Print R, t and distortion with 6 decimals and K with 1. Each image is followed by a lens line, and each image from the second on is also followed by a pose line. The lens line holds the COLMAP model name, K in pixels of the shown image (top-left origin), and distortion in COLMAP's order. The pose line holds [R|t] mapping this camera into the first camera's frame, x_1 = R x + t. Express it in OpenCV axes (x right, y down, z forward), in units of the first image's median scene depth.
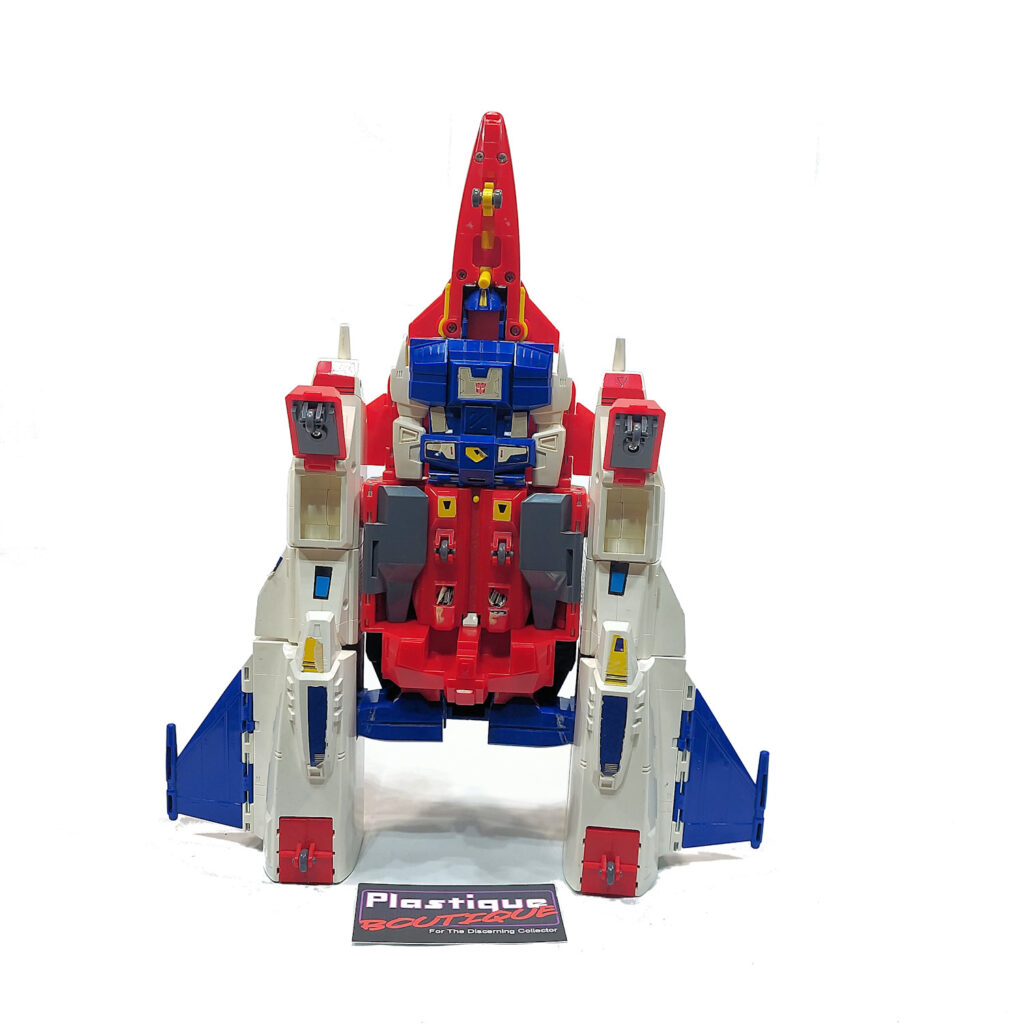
lens RADIAL K [[1255.1, 0, 512.0], [0, 1255.1, 512.0], [0, 0, 1]] dist [0.081812, -0.007008]
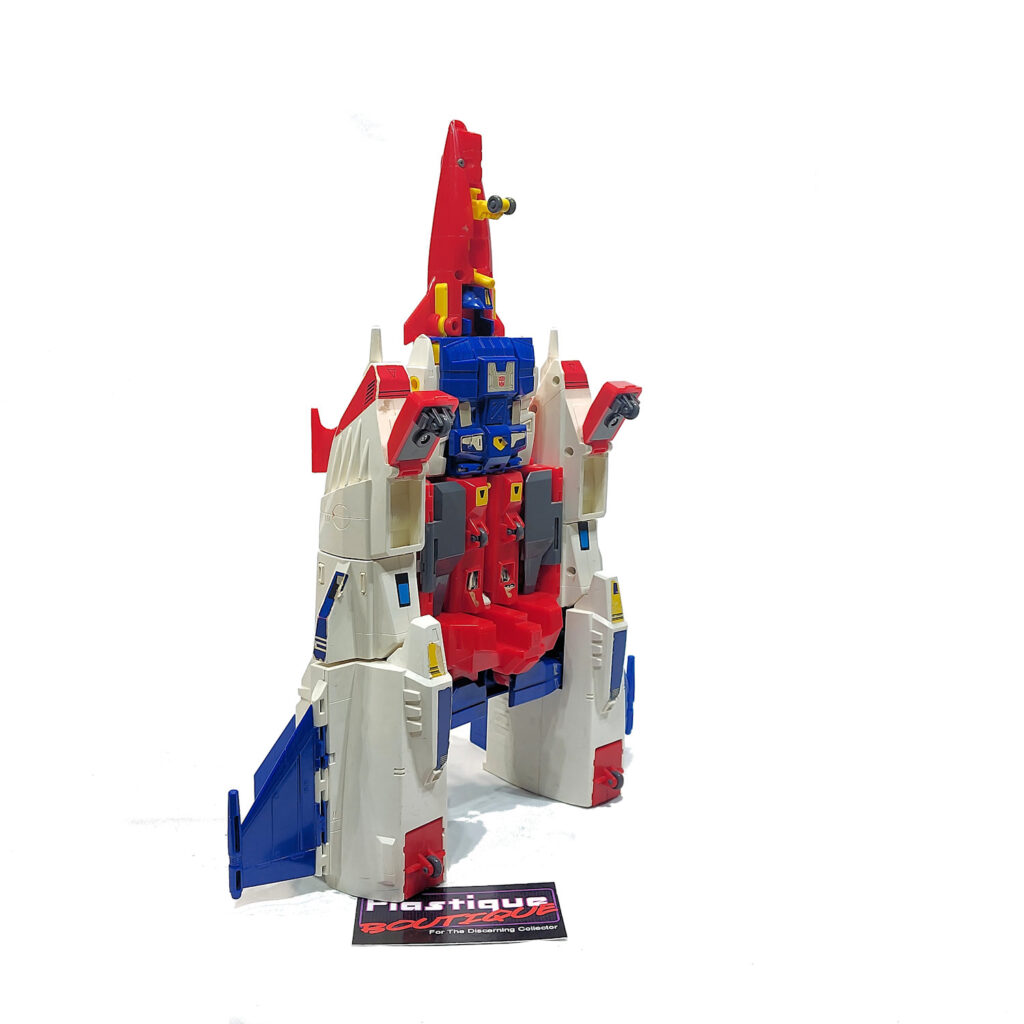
lens RADIAL K [[1196.5, 0, 510.1], [0, 1196.5, 522.0], [0, 0, 1]] dist [0.063636, -0.005820]
pose [[0.652587, -0.158892, 0.740867, -0.780198], [0.136012, 0.986449, 0.091756, -0.070976], [-0.745407, 0.040888, 0.665355, 0.308982]]
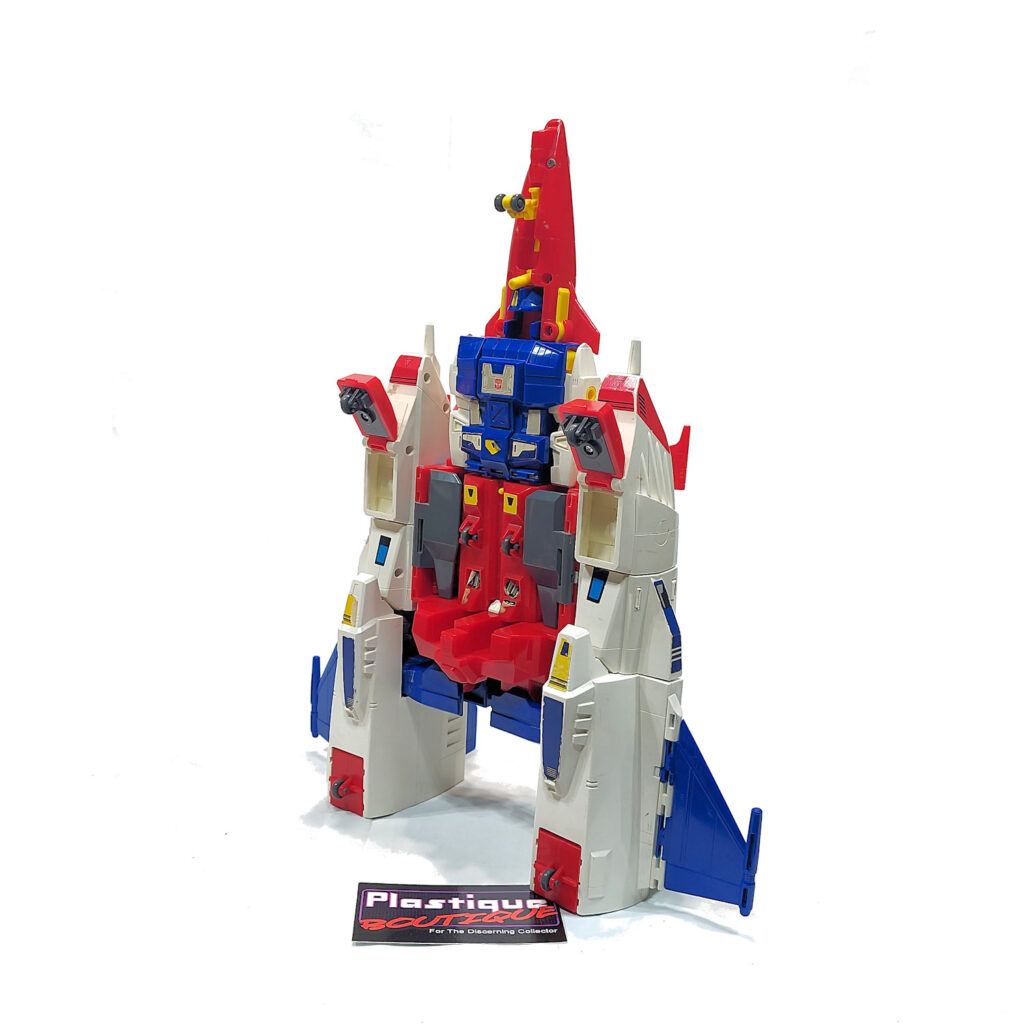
lens RADIAL K [[1196.5, 0, 510.1], [0, 1196.5, 522.0], [0, 0, 1]] dist [0.063636, -0.005820]
pose [[0.774683, 0.111578, -0.622428, 0.601054], [-0.127367, 0.991669, 0.019246, -0.004810], [0.619390, 0.064367, 0.782440, 0.227729]]
